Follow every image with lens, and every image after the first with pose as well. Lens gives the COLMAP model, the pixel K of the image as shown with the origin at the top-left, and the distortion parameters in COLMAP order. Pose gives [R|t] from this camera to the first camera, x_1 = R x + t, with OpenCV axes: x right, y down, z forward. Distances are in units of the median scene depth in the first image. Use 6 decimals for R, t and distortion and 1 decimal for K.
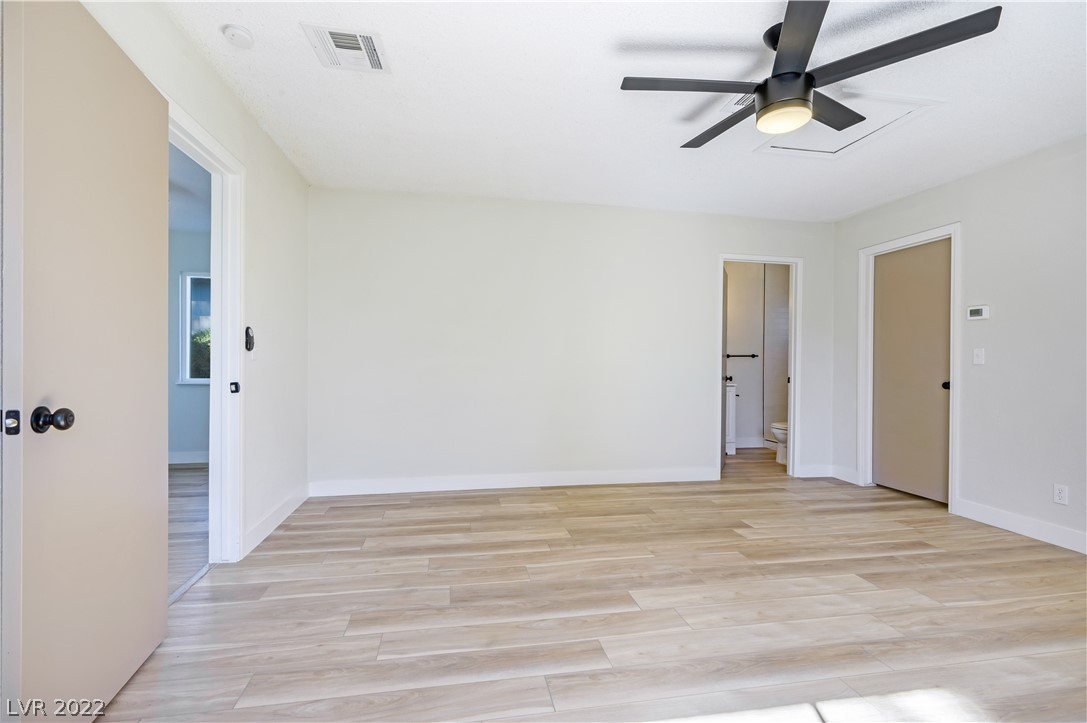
lens RADIAL K [[501.1, 0, 554.7], [0, 501.1, 366.3], [0, 0, 1]] dist [0.015922, 0.000001]
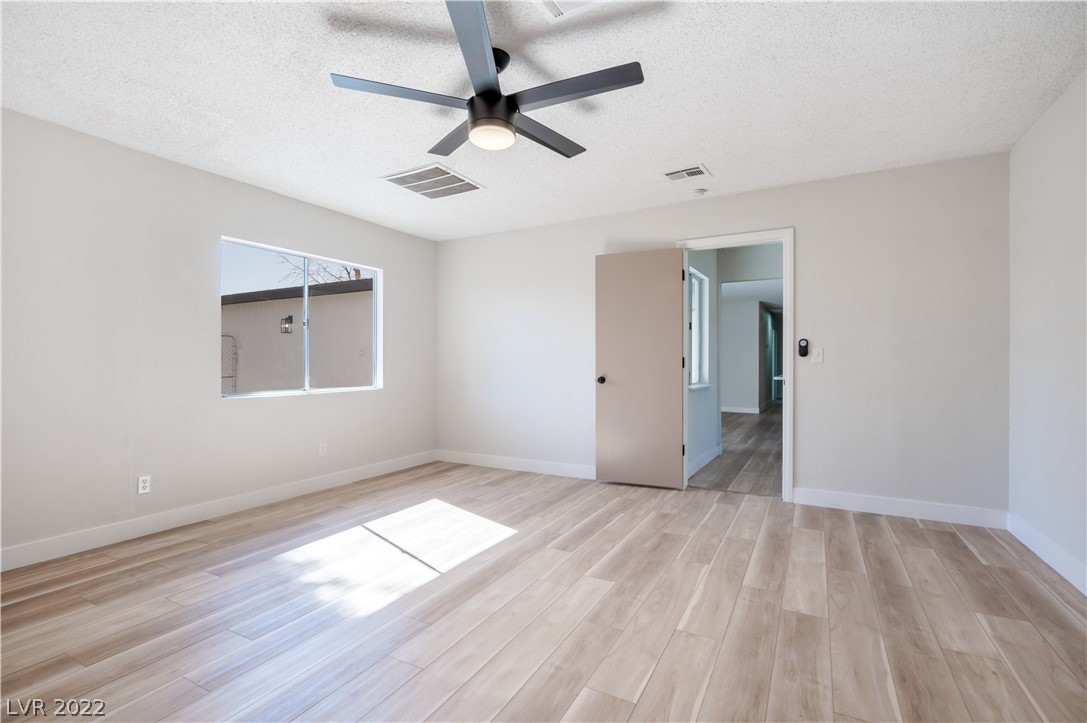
lens RADIAL K [[492.7, 0, 543.5], [0, 492.7, 361.5], [0, 0, 1]] dist [0.003188, 0.000389]
pose [[-0.647715, -0.012369, -0.761783, 0.912421], [-0.011108, 0.999915, -0.006792, -0.005945], [0.761802, 0.004063, -0.647797, 1.365419]]
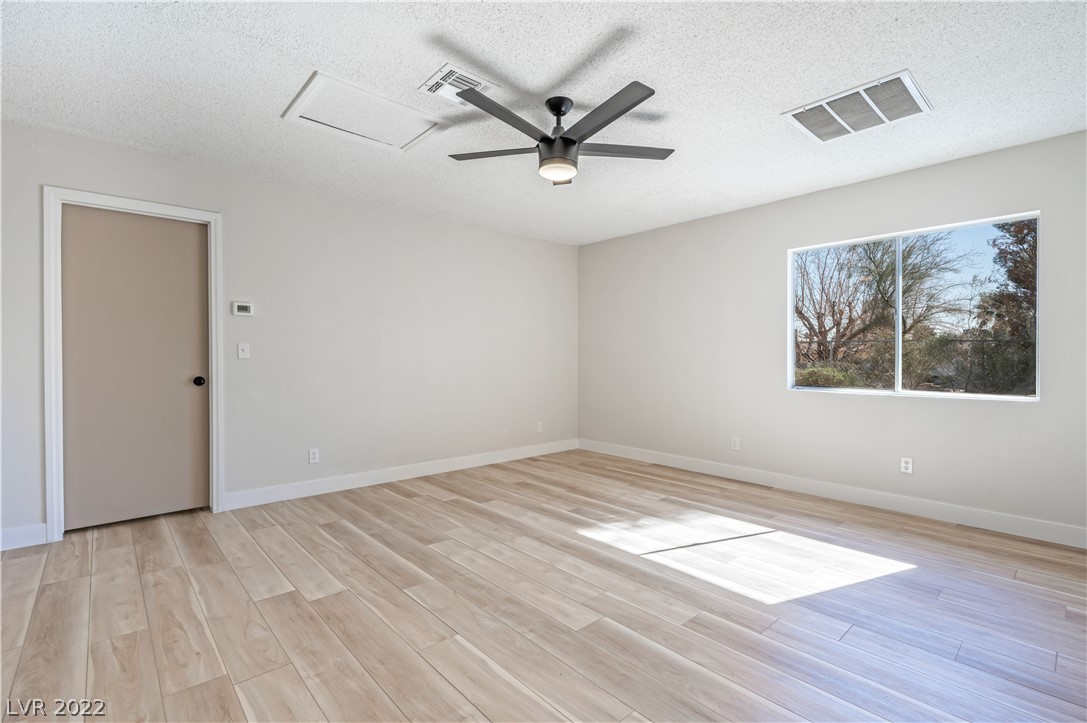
lens RADIAL K [[492.7, 0, 543.5], [0, 492.7, 361.5], [0, 0, 1]] dist [0.003188, 0.000389]
pose [[-0.505558, -0.018194, 0.862601, -0.478064], [-0.000738, 0.999786, 0.020655, -0.026290], [-0.862792, 0.009805, -0.505464, 1.292163]]
